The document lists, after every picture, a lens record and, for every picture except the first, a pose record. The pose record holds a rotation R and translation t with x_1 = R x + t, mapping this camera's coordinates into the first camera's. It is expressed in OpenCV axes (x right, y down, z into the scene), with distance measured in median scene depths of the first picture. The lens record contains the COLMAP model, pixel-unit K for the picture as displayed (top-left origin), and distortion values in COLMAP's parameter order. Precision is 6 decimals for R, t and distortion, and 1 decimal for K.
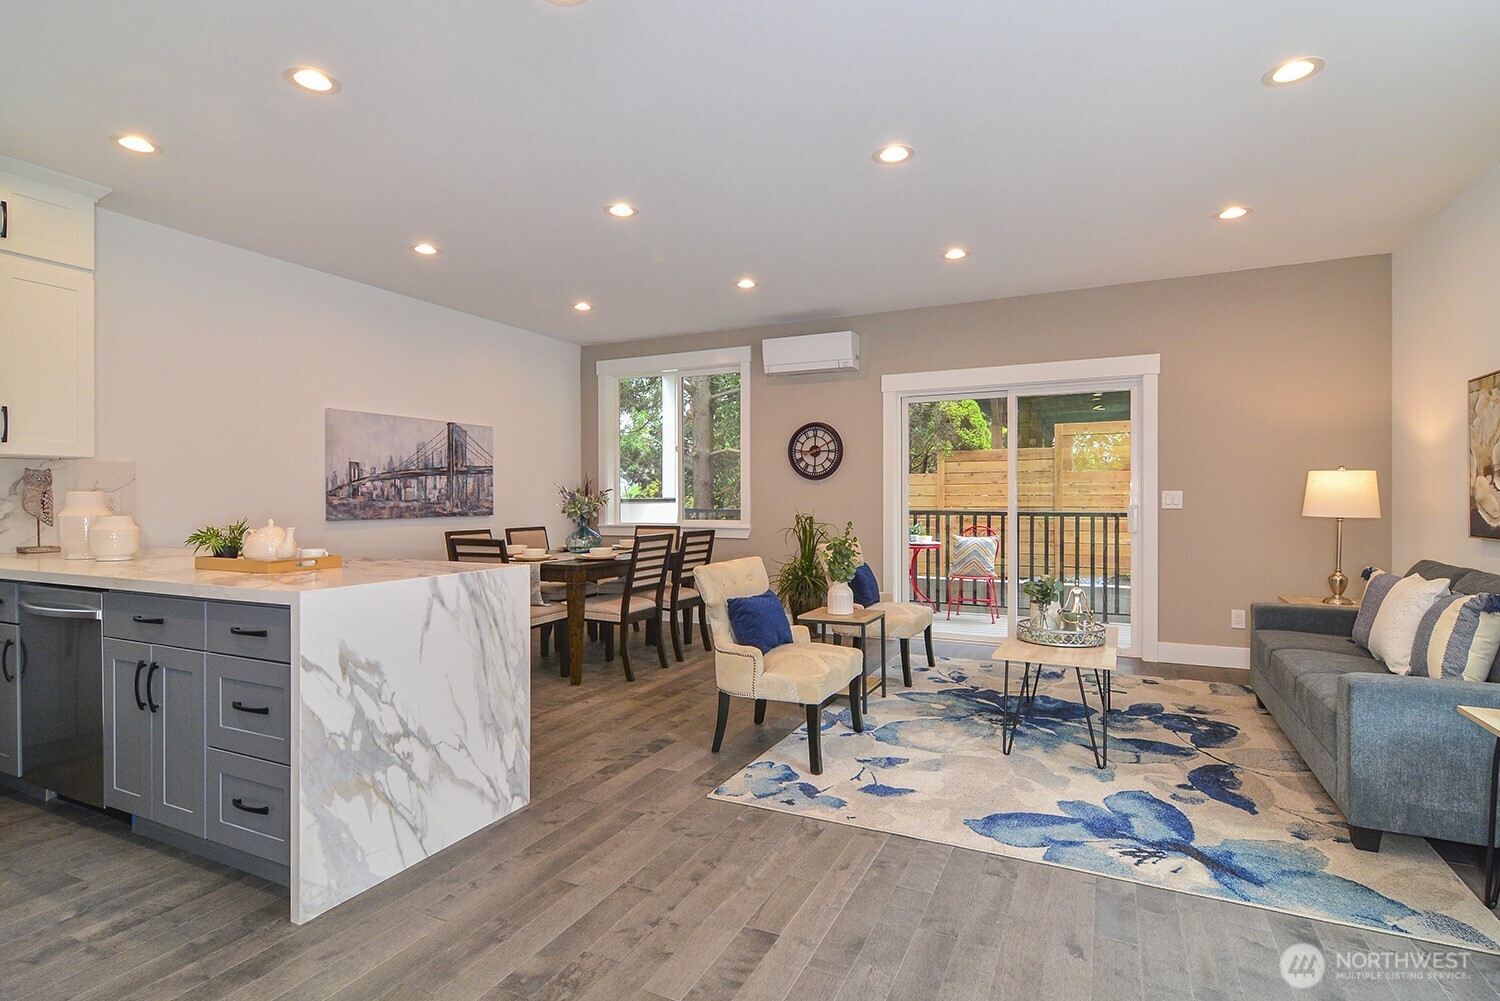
lens RADIAL K [[747.7, 0, 744.7], [0, 747.7, 500.8], [0, 0, 1]] dist [0.015812, -0.009877]
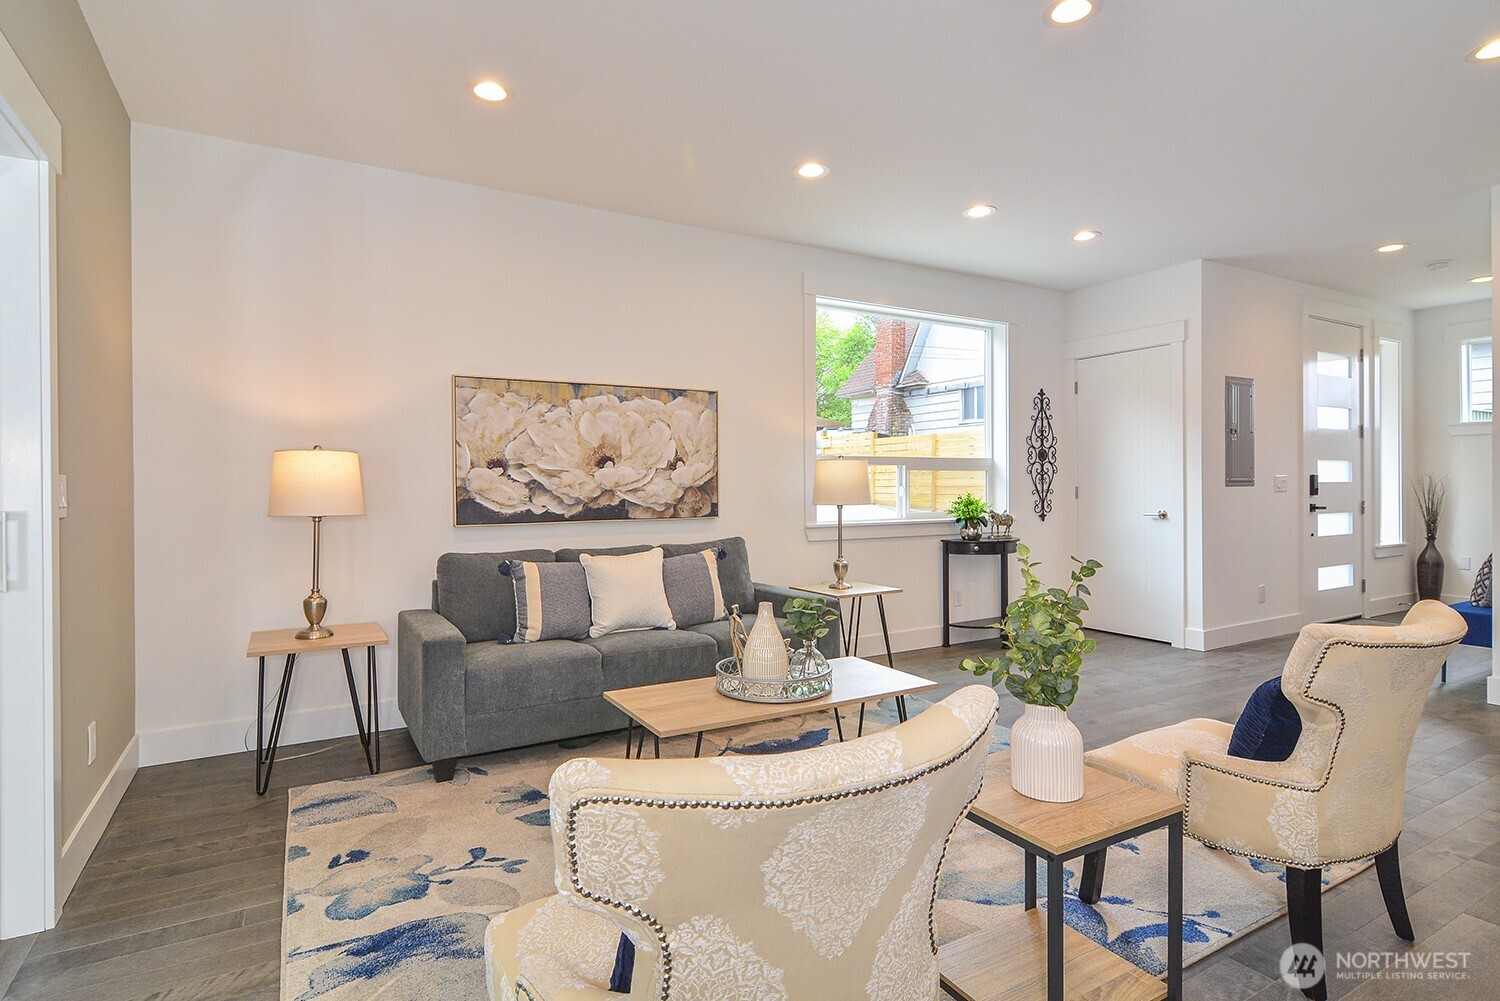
lens RADIAL K [[770.6, 0, 745.8], [0, 770.6, 493.4], [0, 0, 1]] dist [0.017089, -0.010257]
pose [[-0.831874, 0.001577, 0.554962, 0.033379], [0.010655, 0.999857, 0.013130, -0.004345], [-0.554862, 0.016835, -0.831772, 1.221594]]
